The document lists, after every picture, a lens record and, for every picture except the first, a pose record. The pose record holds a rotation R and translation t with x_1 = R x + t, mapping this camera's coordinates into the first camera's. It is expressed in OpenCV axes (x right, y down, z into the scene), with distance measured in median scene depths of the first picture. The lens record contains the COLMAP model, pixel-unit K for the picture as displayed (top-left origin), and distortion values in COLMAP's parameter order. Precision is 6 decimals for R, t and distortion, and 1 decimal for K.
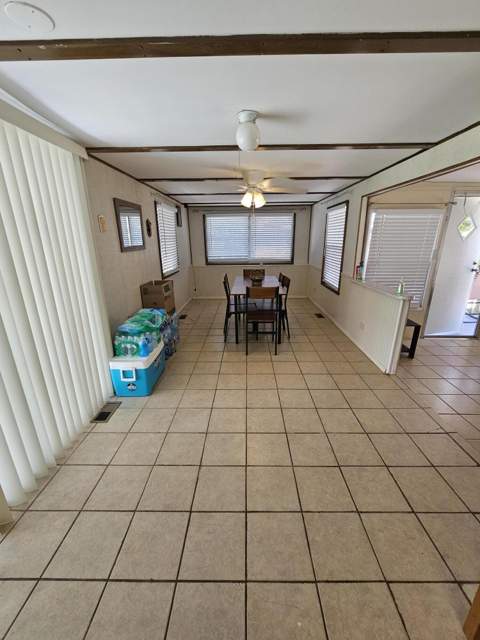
lens RADIAL K [[259.2, 0, 240.0], [0, 259.2, 319.8], [0, 0, 1]] dist [0.002766, 0.000151]
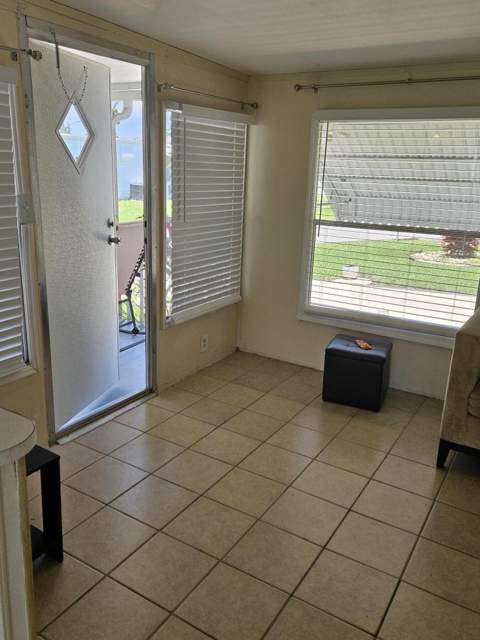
lens RADIAL K [[532.2, 0, 238.6], [0, 532.2, 320.3], [0, 0, 1]] dist [0.004019, 0.005273]
pose [[0.501977, -0.221276, 0.836096, 0.278585], [0.221358, 0.967389, 0.123125, -0.131725], [-0.836074, 0.123271, 0.534588, 0.411238]]
